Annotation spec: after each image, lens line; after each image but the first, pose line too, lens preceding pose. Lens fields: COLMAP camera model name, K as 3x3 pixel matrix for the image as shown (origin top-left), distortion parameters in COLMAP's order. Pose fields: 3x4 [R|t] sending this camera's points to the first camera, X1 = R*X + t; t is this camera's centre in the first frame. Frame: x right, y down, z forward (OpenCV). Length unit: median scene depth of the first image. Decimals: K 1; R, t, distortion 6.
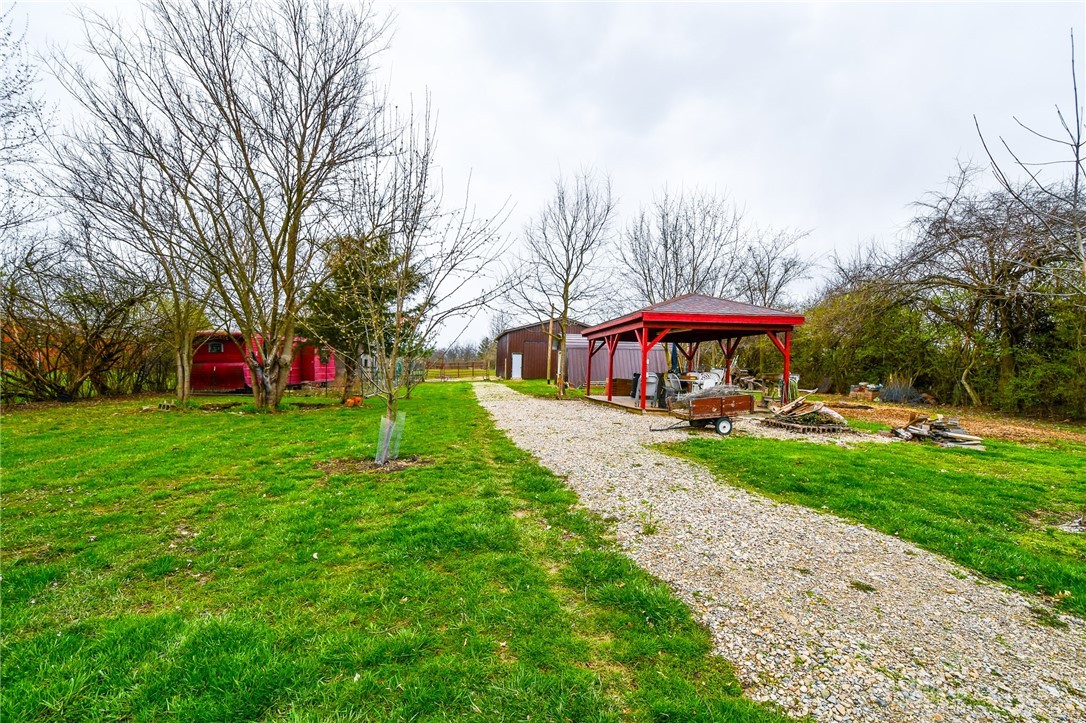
lens RADIAL K [[474.8, 0, 542.8], [0, 474.8, 361.6], [0, 0, 1]] dist [-0.001525, -0.004178]
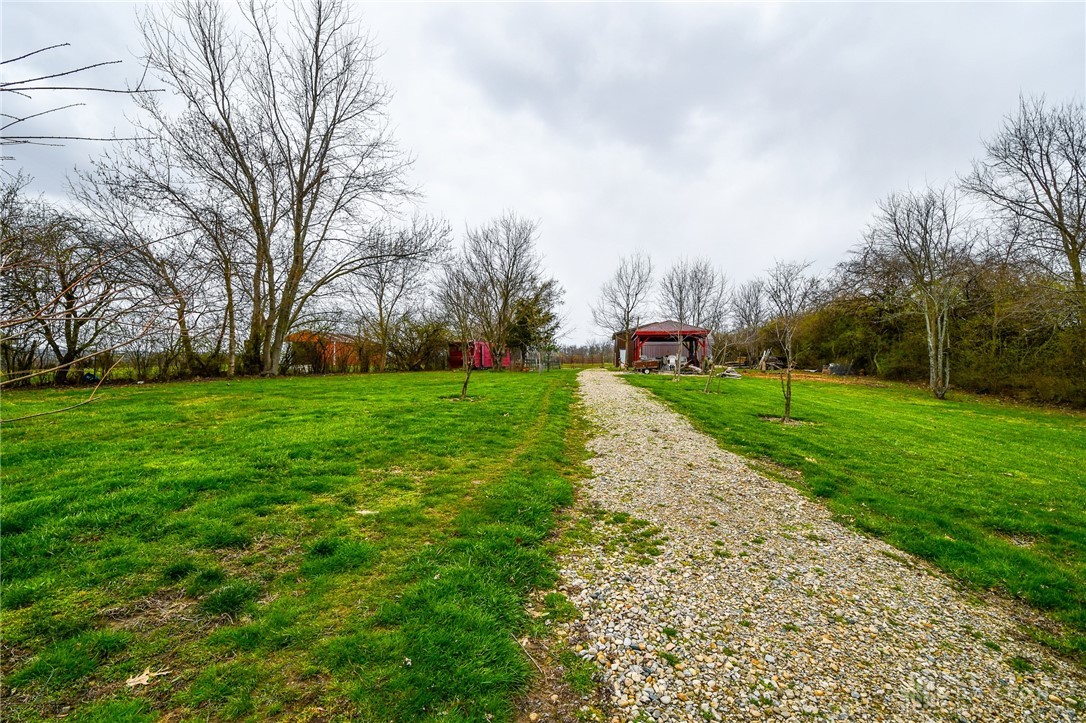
lens RADIAL K [[474.8, 0, 543.7], [0, 474.8, 359.2], [0, 0, 1]] dist [-0.001525, -0.004178]
pose [[0.958077, -0.009085, -0.286366, 0.279289], [0.011163, 0.999922, 0.005623, 0.012300], [0.286293, -0.008584, 0.958104, -0.948734]]
